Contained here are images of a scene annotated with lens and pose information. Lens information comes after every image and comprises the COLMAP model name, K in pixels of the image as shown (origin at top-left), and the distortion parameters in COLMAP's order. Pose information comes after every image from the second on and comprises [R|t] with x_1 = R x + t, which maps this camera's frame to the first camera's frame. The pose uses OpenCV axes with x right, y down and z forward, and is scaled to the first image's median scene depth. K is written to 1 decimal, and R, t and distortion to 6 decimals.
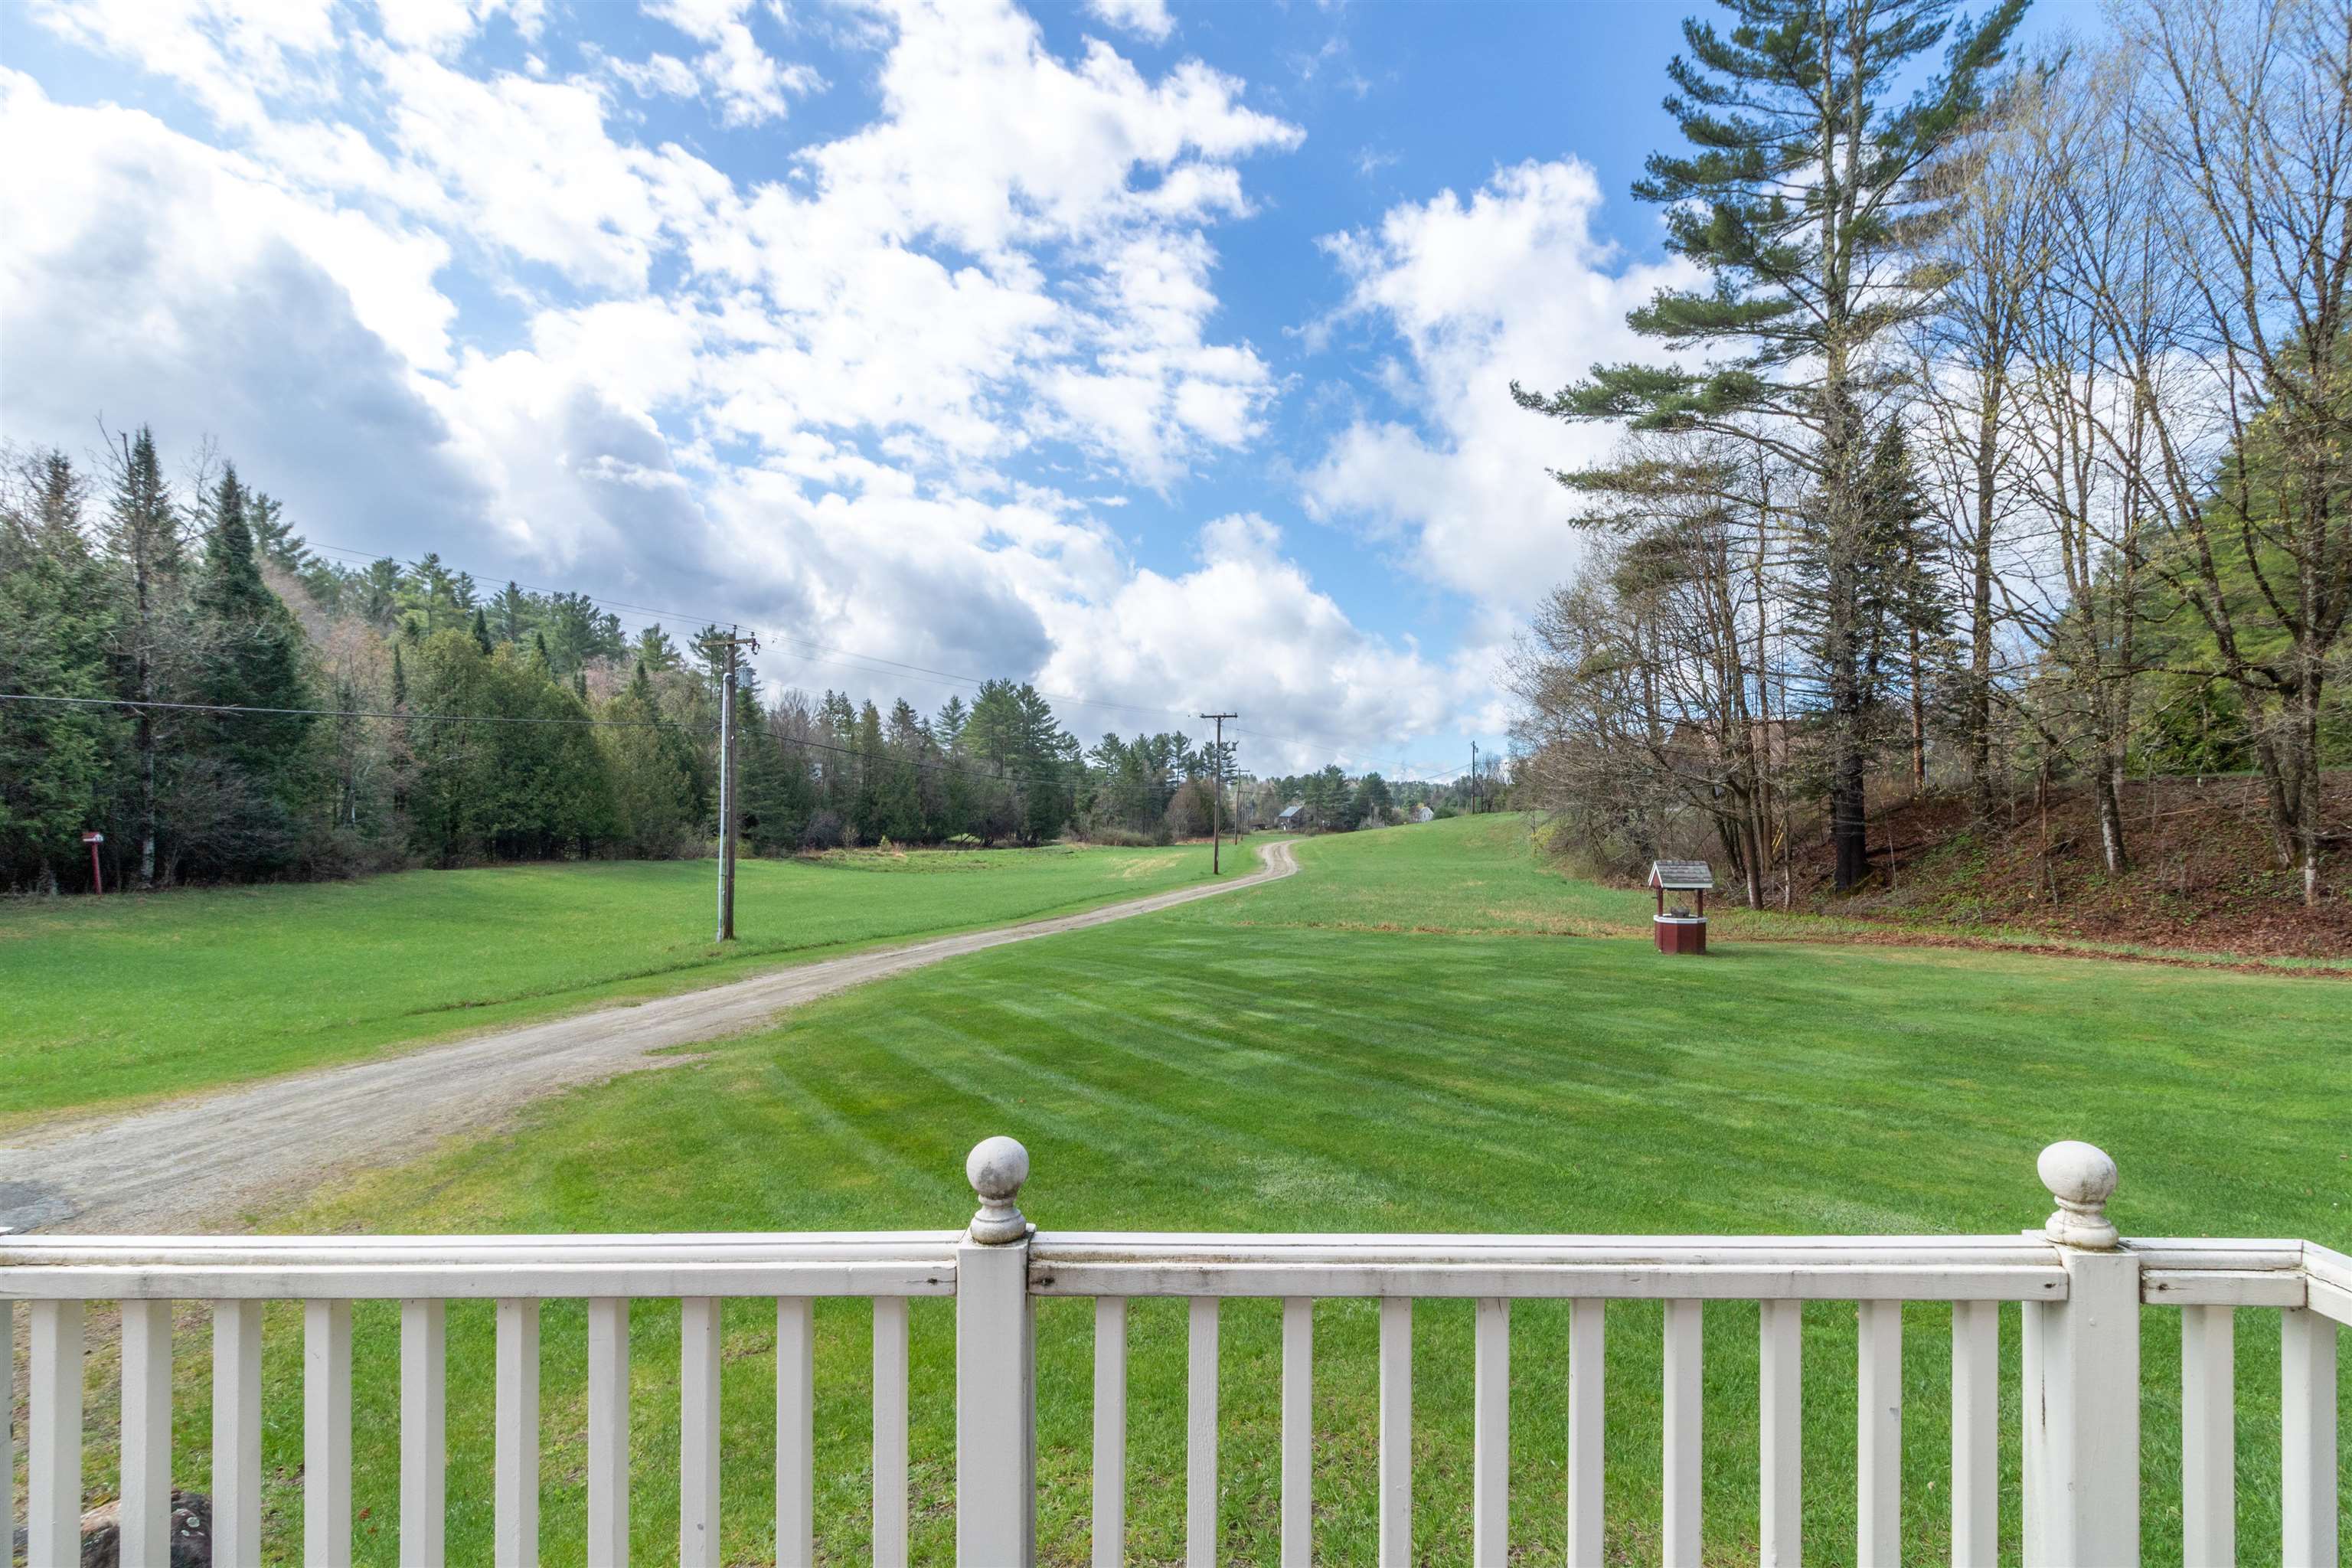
lens RADIAL K [[1125.6, 0, 1193.4], [0, 1125.6, 823.0], [0, 0, 1]] dist [0.002040, 0.001442]
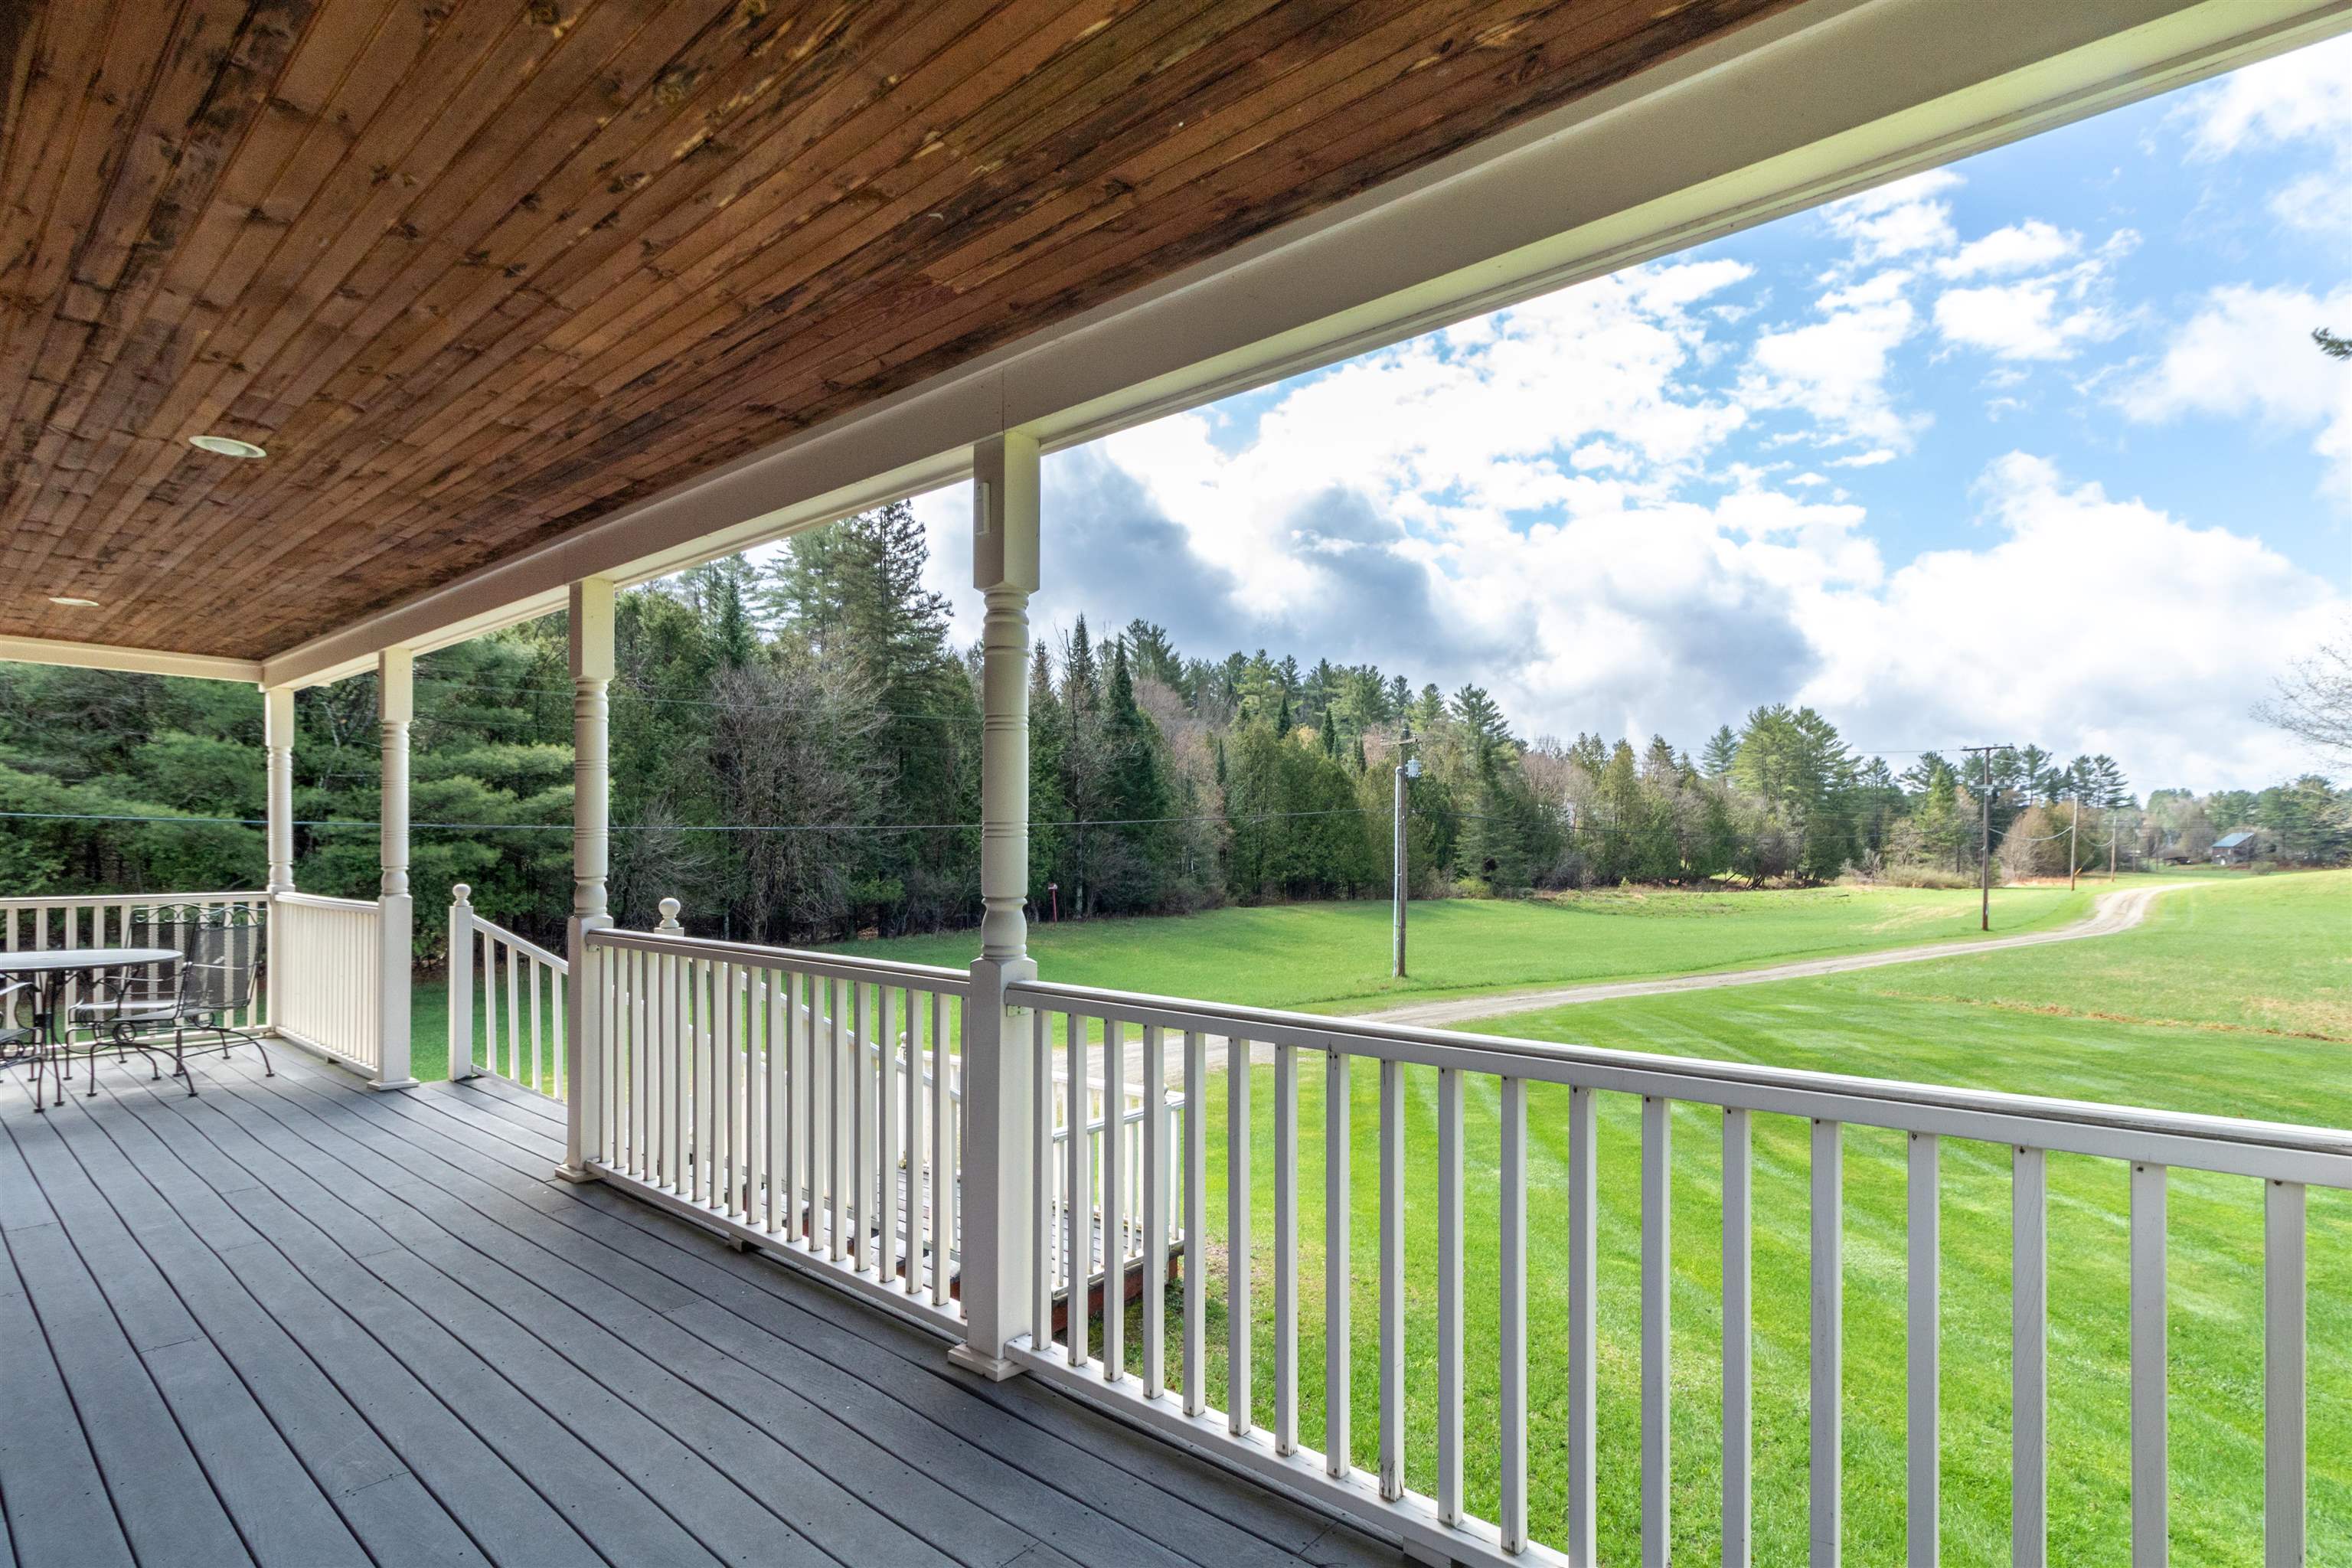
lens RADIAL K [[1125.6, 0, 1187.7], [0, 1125.6, 852.1], [0, 0, 1]] dist [0.002040, 0.001442]
pose [[0.779511, -0.006349, -0.626356, 0.136899], [0.004962, 0.999980, -0.003961, -0.023403], [0.626369, -0.000020, 0.779527, -0.095989]]
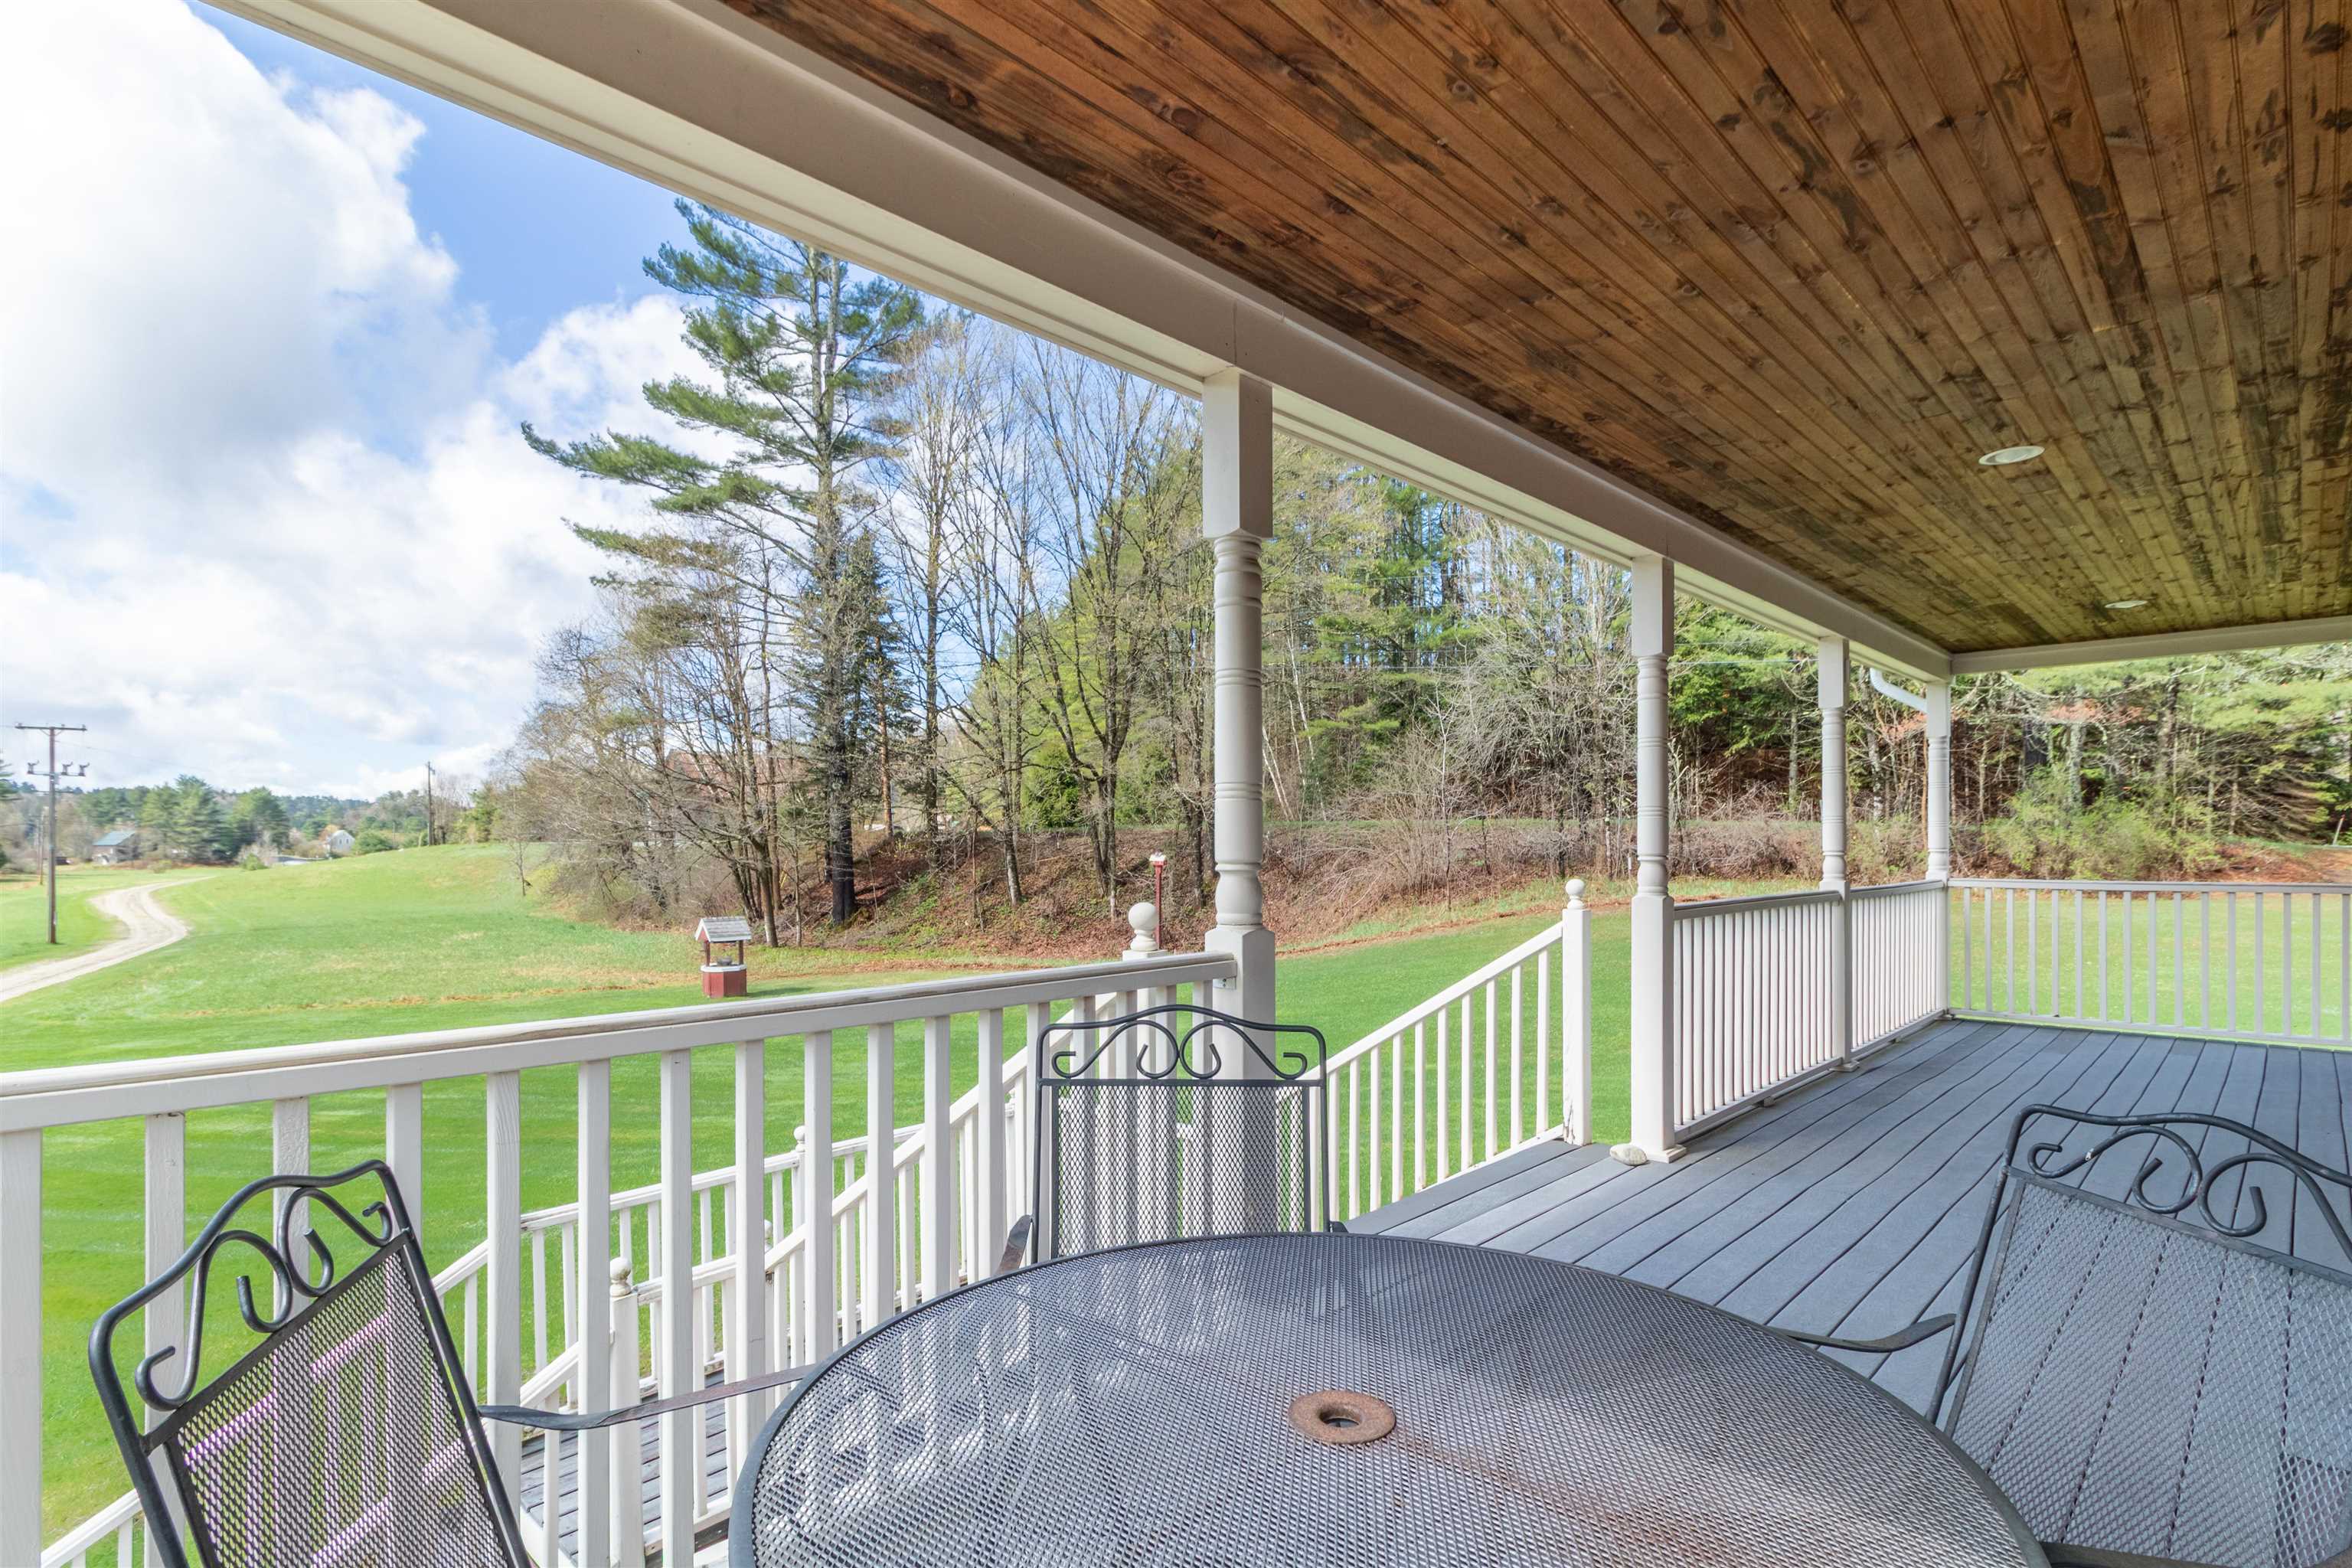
lens RADIAL K [[1174.9, 0, 1181.6], [0, 1174.9, 855.6], [0, 0, 1]] dist [-0.000577, 0.005040]
pose [[0.675604, -0.021758, 0.736943, -0.075844], [0.013634, 0.999762, 0.017019, -0.023807], [-0.737138, -0.001451, 0.675740, -0.090037]]
